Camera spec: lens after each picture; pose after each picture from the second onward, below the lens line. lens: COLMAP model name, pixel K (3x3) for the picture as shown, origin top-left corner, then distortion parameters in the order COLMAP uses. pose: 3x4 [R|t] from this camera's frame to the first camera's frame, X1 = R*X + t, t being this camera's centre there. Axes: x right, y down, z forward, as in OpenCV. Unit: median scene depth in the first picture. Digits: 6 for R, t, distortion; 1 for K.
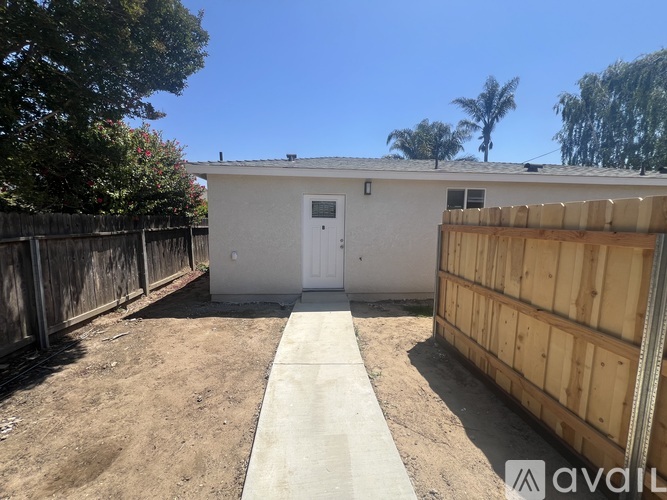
lens RADIAL K [[267.5, 0, 332.7], [0, 267.5, 249.3], [0, 0, 1]] dist [-0.003659, 0.000656]
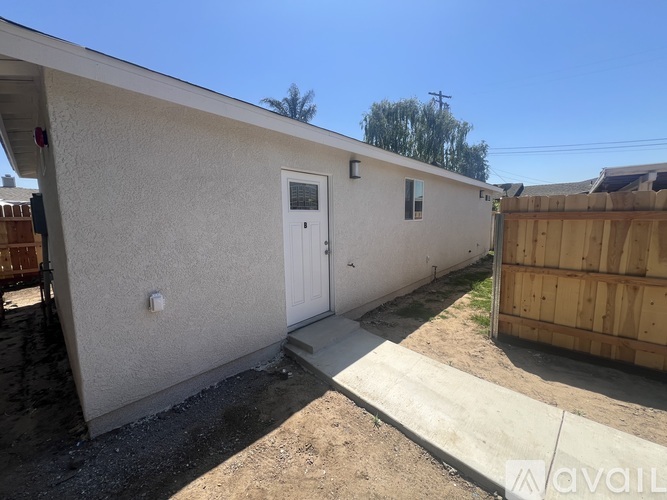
lens RADIAL K [[267.5, 0, 333.1], [0, 267.5, 247.4], [0, 0, 1]] dist [-0.003659, 0.000656]
pose [[0.733519, -0.099865, 0.672292, -0.431152], [0.098539, 0.994321, 0.040189, -0.048637], [-0.672488, 0.036768, 0.739194, 0.496999]]
